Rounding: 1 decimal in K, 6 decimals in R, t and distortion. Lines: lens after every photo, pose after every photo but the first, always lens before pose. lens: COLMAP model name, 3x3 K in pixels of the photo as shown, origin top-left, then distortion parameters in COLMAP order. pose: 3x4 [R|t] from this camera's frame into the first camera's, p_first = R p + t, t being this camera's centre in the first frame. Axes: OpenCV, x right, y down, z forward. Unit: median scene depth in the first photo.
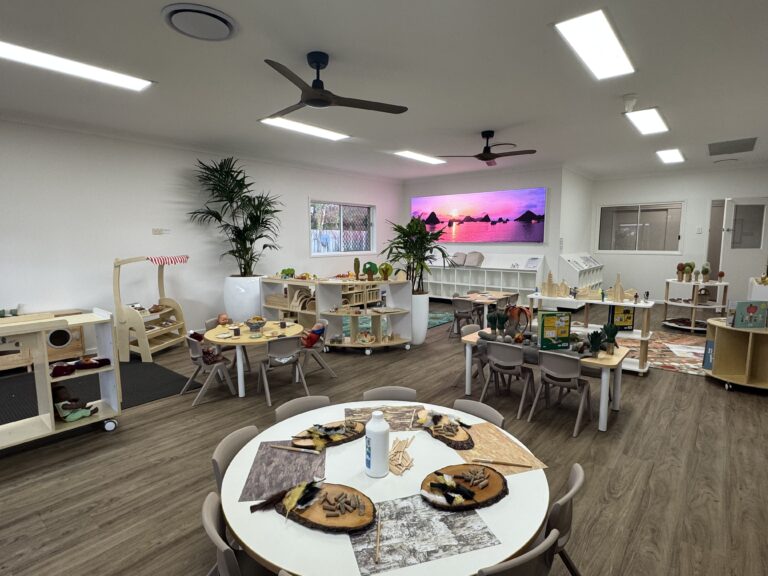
lens RADIAL K [[401.5, 0, 384.0], [0, 401.5, 288.0], [0, 0, 1]] dist [-0.000010, 0.000093]
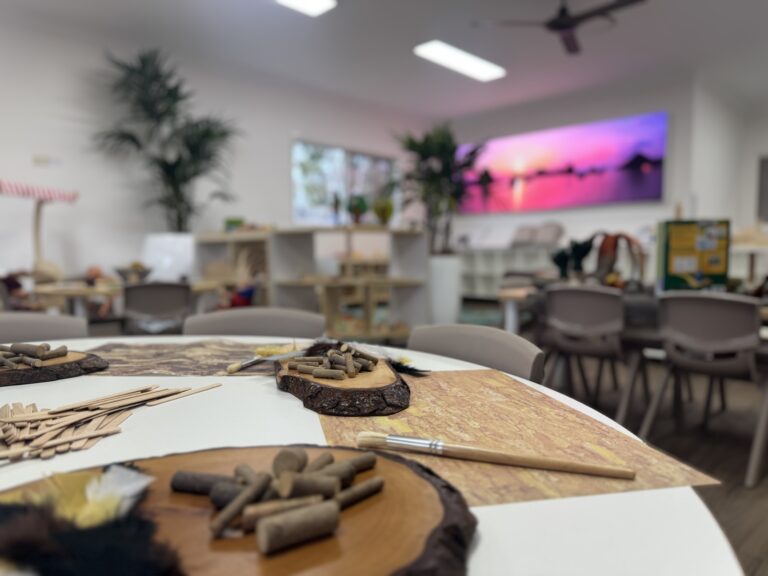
lens RADIAL K [[542.7, 0, 384.0], [0, 542.7, 288.0], [0, 0, 1]] dist [0.000840, -0.002057]
pose [[0.995256, 0.015693, -0.096012, 0.068708], [-0.020844, 0.998384, -0.052875, 0.093725], [0.095027, 0.054626, 0.993975, 0.182721]]
